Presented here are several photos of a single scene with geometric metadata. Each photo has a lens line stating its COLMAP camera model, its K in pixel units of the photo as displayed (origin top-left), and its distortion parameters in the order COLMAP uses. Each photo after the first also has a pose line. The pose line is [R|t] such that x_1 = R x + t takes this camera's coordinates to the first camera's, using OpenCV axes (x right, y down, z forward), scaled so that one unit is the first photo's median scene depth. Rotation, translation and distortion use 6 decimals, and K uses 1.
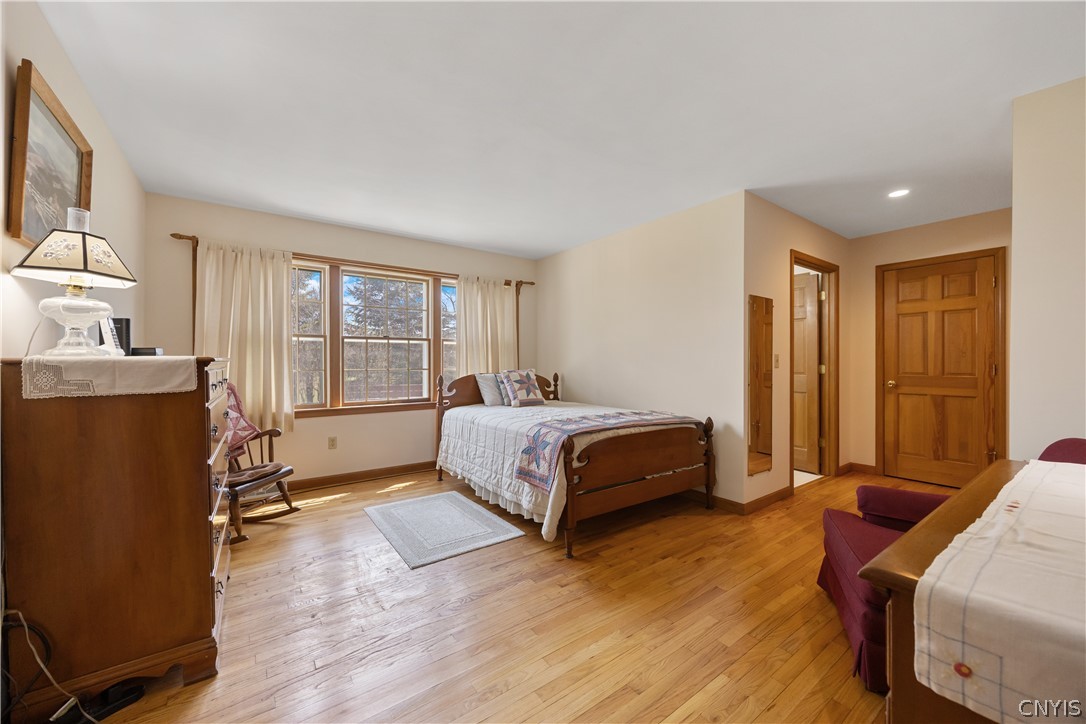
lens RADIAL K [[414.3, 0, 543.9], [0, 414.3, 364.1], [0, 0, 1]] dist [-0.003282, 0.000422]
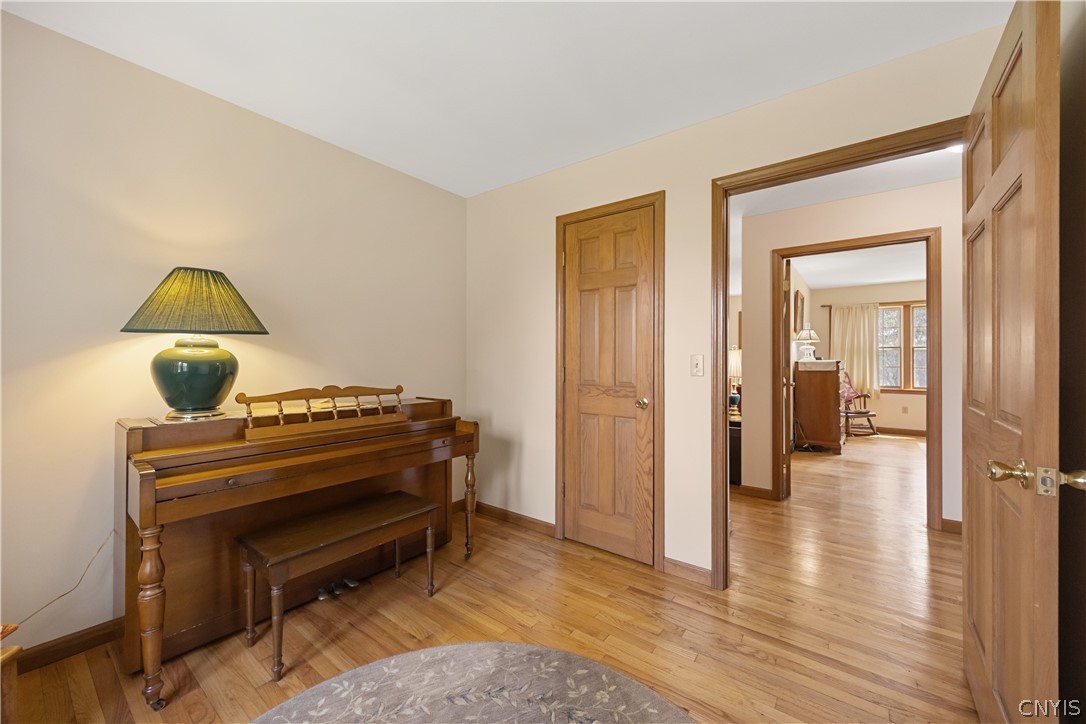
lens RADIAL K [[414.3, 0, 547.5], [0, 414.3, 361.6], [0, 0, 1]] dist [-0.003282, 0.000422]
pose [[0.292024, -0.001870, -0.956409, 0.809284], [-0.005617, 0.999977, -0.003670, 0.008009], [0.956395, 0.006444, 0.292007, -1.065485]]
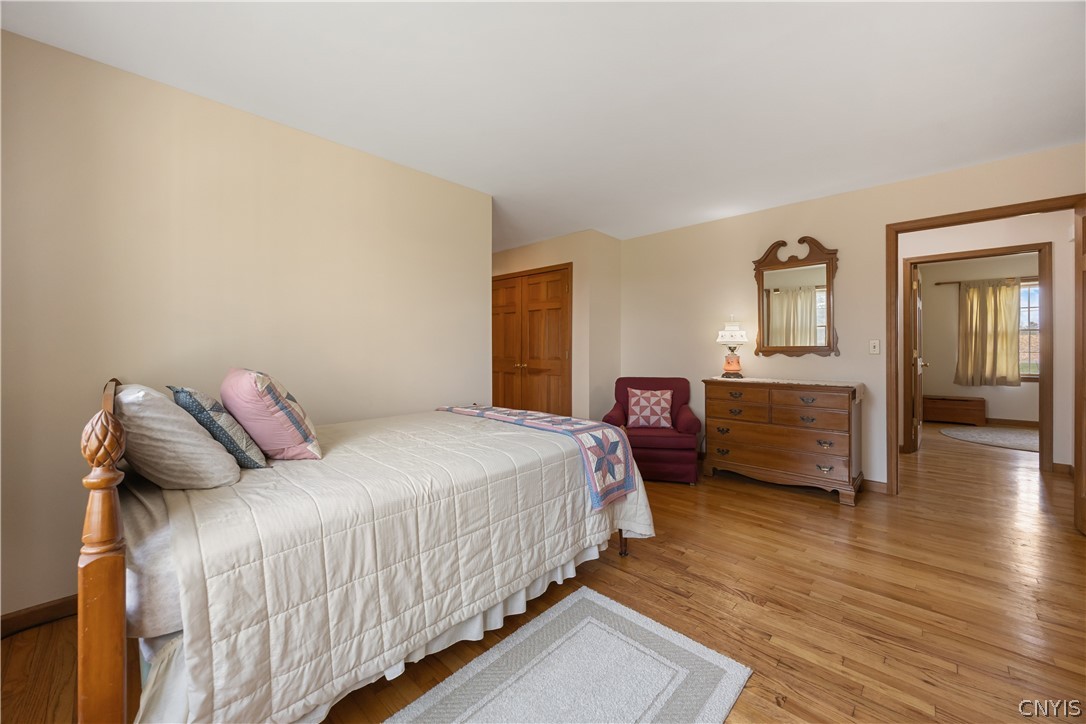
lens RADIAL K [[414.3, 0, 545.9], [0, 414.3, 354.8], [0, 0, 1]] dist [-0.003282, 0.000422]
pose [[-0.187258, -0.002496, 0.982308, -0.629272], [0.012689, 0.999907, 0.004960, 0.001230], [-0.982229, 0.013394, -0.187209, 1.014413]]
